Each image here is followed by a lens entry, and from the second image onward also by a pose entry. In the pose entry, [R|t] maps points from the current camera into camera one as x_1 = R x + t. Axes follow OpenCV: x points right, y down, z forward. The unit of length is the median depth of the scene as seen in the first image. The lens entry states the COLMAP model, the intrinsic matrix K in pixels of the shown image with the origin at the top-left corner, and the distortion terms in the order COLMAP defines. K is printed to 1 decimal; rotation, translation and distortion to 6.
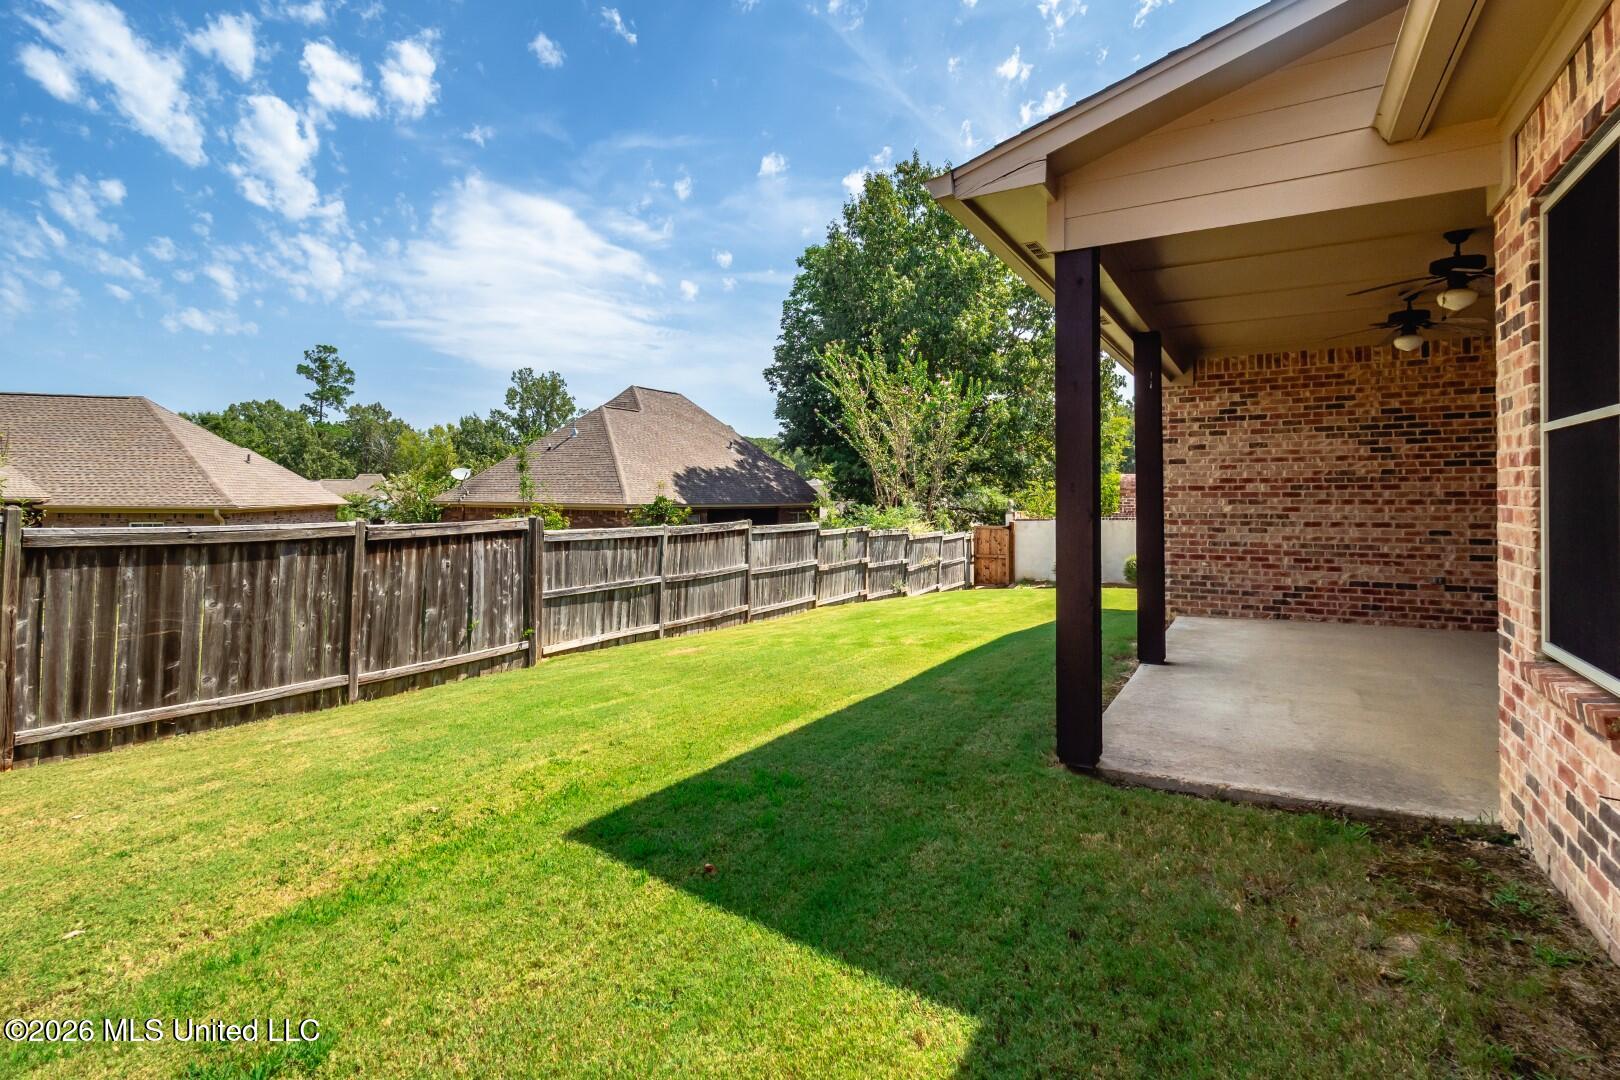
lens RADIAL K [[749.4, 0, 822.2], [0, 749.4, 486.3], [0, 0, 1]] dist [-0.001061, -0.000205]
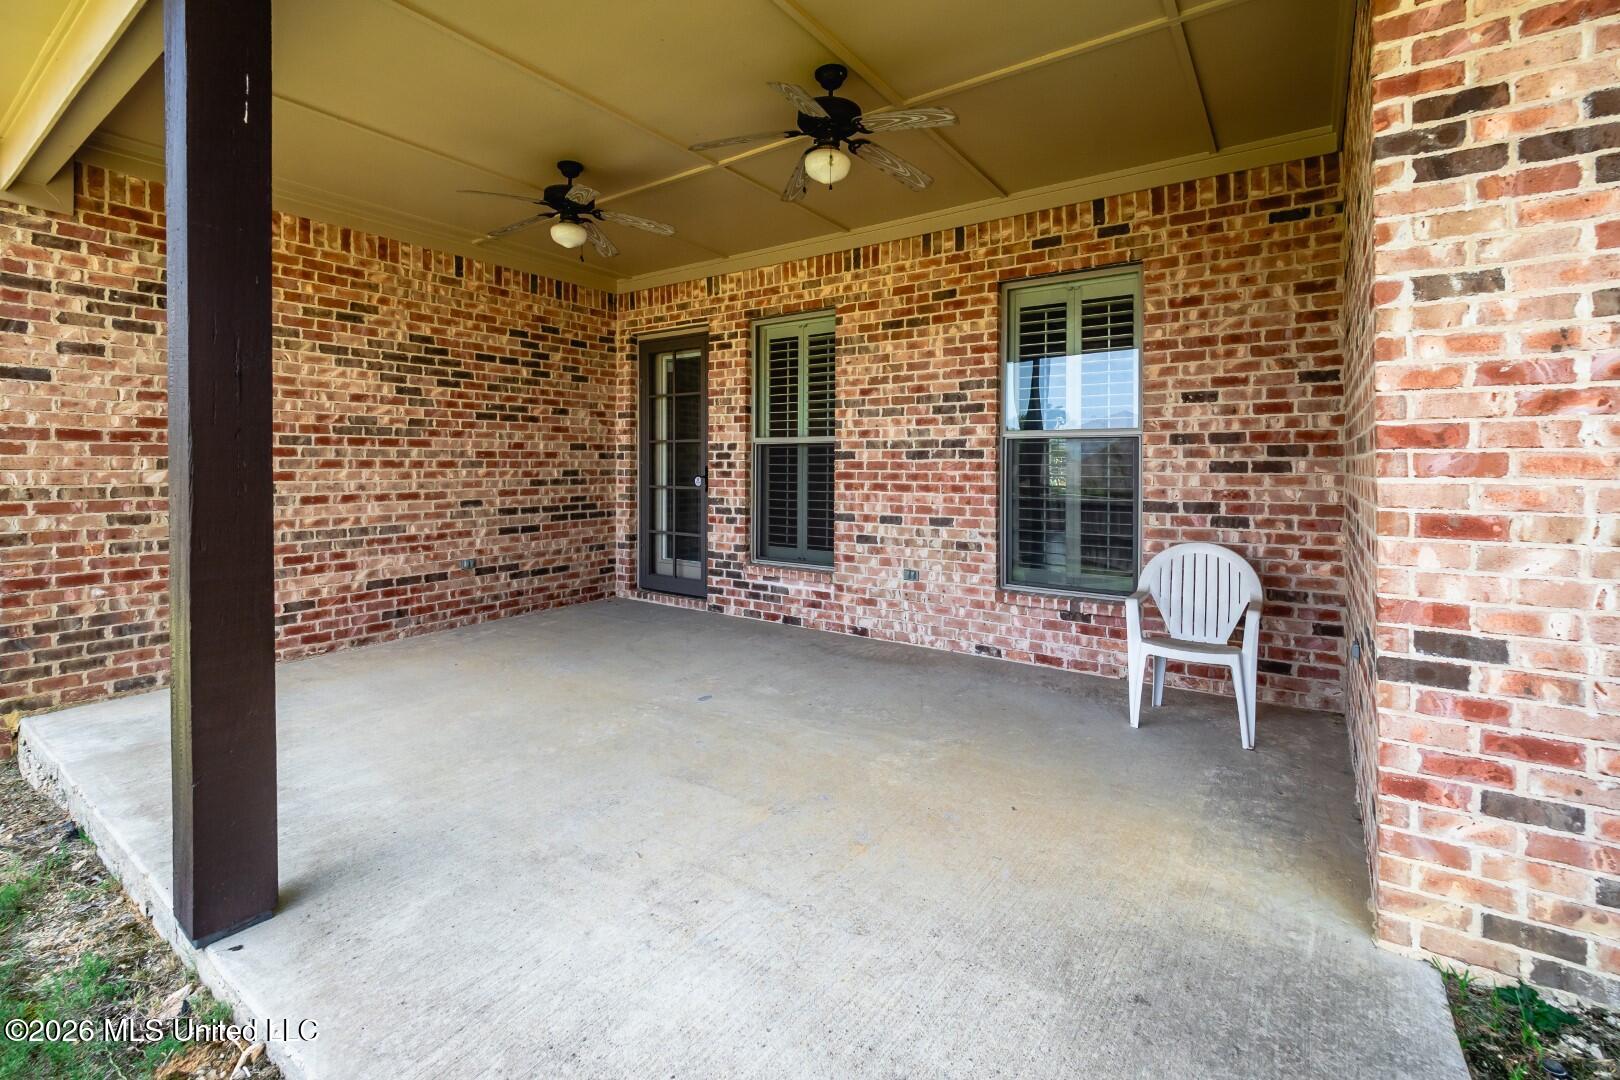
lens RADIAL K [[712.6, 0, 811.7], [0, 712.6, 469.3], [0, 0, 1]] dist [-0.003218, -0.000667]
pose [[0.076176, 0.006071, 0.997076, 0.096962], [-0.001265, 0.999981, -0.005993, 0.029015], [-0.997094, -0.000805, 0.076182, 0.555613]]
